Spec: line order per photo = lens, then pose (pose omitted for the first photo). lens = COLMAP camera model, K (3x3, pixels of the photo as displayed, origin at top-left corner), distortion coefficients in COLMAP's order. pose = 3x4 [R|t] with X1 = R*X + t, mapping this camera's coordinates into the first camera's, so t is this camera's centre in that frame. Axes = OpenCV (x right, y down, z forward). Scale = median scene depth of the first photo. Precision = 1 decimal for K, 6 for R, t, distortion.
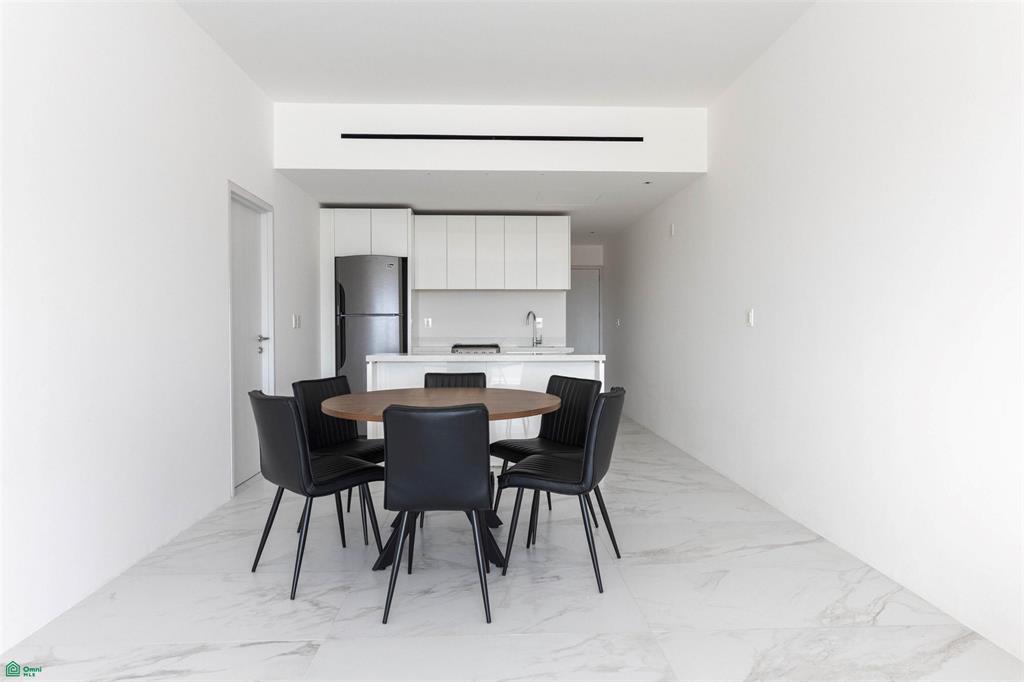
lens RADIAL K [[570.8, 0, 512.0], [0, 570.8, 341.0], [0, 0, 1]] dist [-0.001792, -0.000139]
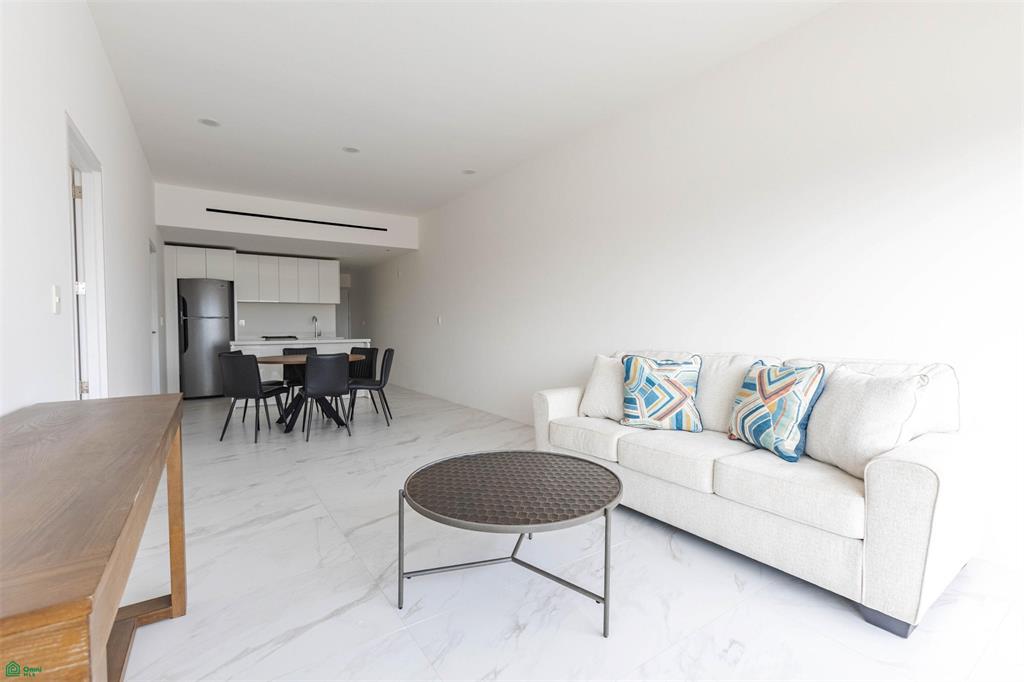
lens RADIAL K [[451.7, 0, 512.0], [0, 451.7, 341.0], [0, 0, 1]] dist [-0.000467, -0.000045]
pose [[0.844639, -0.021542, 0.534903, -0.206256], [0.020011, 0.999762, 0.008665, 0.022557], [-0.534963, 0.003385, 0.844869, -0.461456]]
